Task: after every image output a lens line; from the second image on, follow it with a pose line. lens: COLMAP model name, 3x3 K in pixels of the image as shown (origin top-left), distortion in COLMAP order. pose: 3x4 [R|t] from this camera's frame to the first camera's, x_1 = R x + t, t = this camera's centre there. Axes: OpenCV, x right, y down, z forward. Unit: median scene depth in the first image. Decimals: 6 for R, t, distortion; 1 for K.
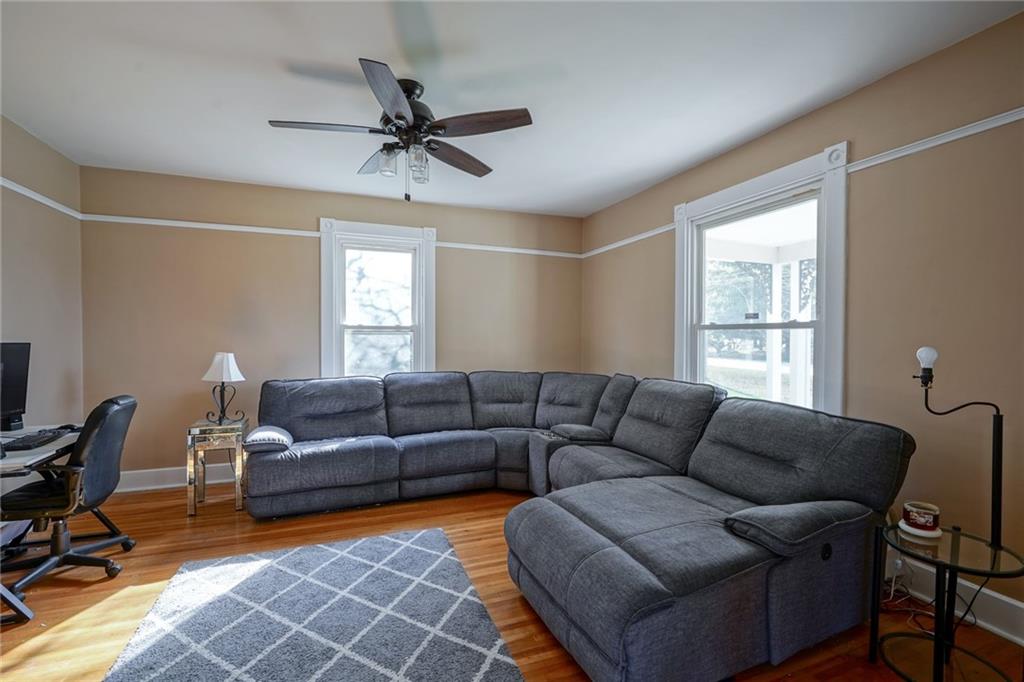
lens RADIAL K [[462.3, 0, 510.1], [0, 462.3, 343.7], [0, 0, 1]] dist [-0.012797, 0.006309]
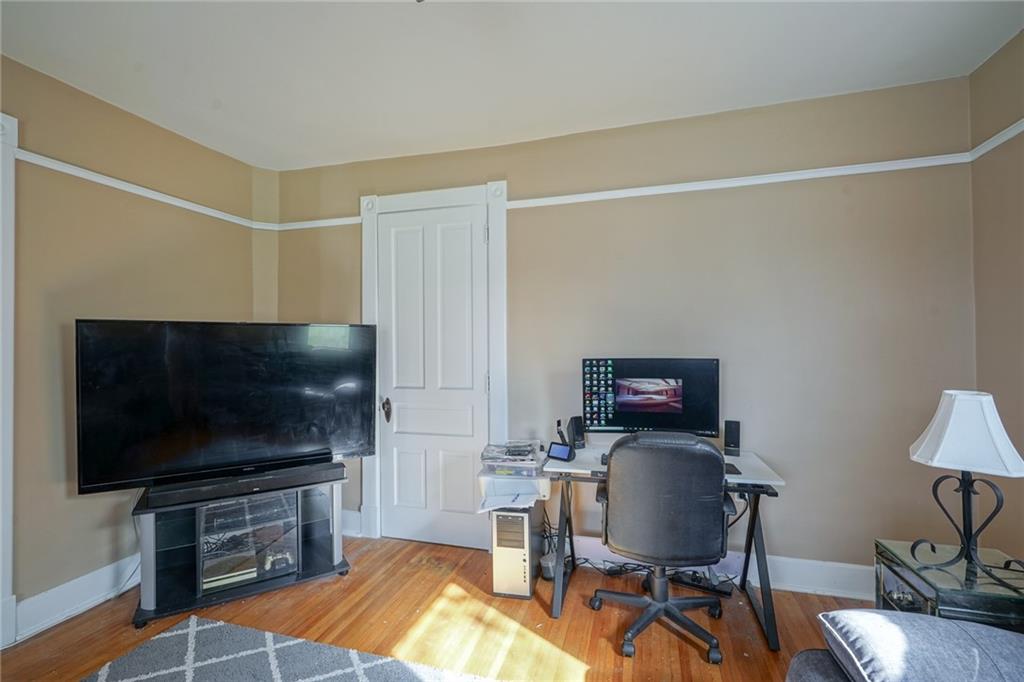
lens RADIAL K [[462.3, 0, 510.1], [0, 462.3, 343.7], [0, 0, 1]] dist [-0.012797, 0.006309]
pose [[-0.612625, -0.005445, -0.790355, -0.105710], [-0.010699, 0.999942, 0.001404, -0.028671], [0.790301, 0.009316, -0.612648, 1.278083]]
